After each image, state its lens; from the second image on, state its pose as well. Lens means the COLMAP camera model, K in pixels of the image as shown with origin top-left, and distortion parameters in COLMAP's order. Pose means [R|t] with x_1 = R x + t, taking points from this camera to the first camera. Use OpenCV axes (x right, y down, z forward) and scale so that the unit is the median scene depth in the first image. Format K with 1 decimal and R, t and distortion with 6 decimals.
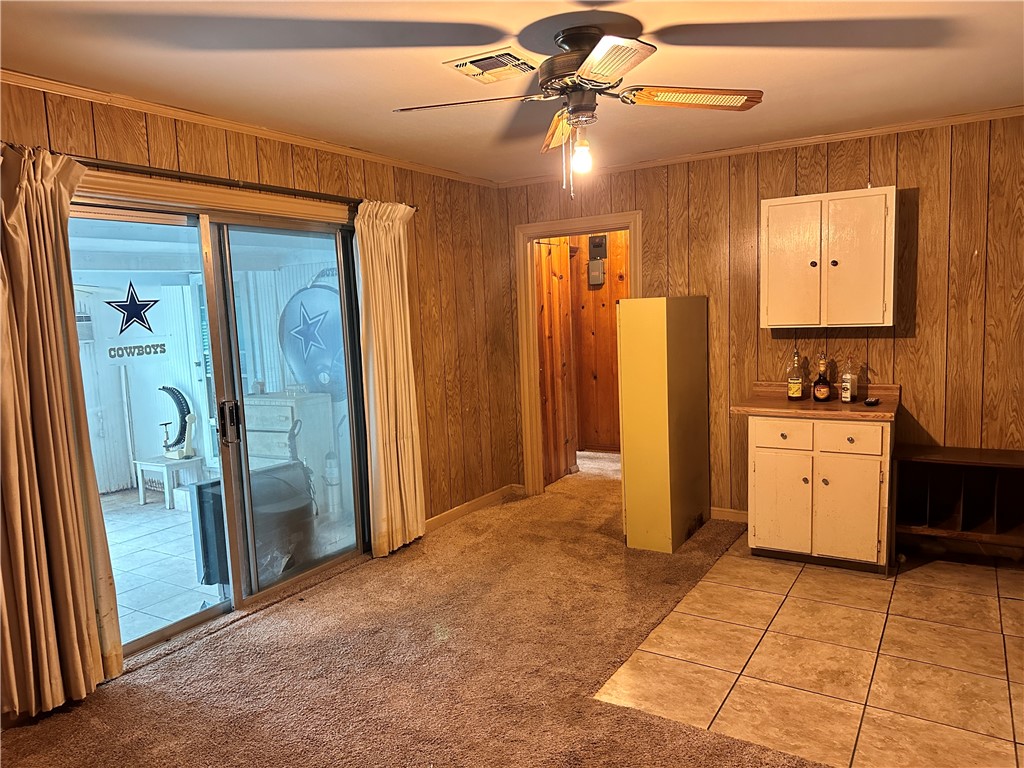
lens RADIAL K [[720.9, 0, 515.1], [0, 720.9, 388.8], [0, 0, 1]] dist [0.024250, -0.037474]
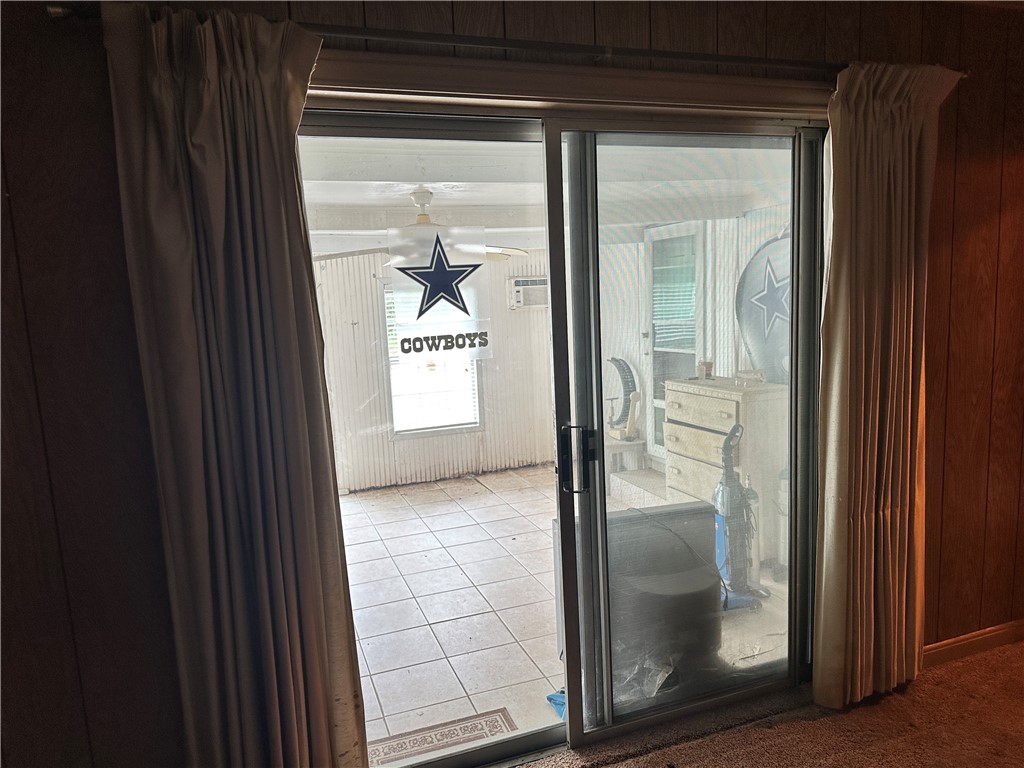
lens RADIAL K [[720.9, 0, 508.6], [0, 720.9, 397.5], [0, 0, 1]] dist [0.024250, -0.037474]
pose [[0.782728, 0.094010, -0.615223, -0.057210], [-0.050559, 0.994863, 0.087698, -0.051167], [0.620307, -0.037539, 0.783460, 0.423910]]
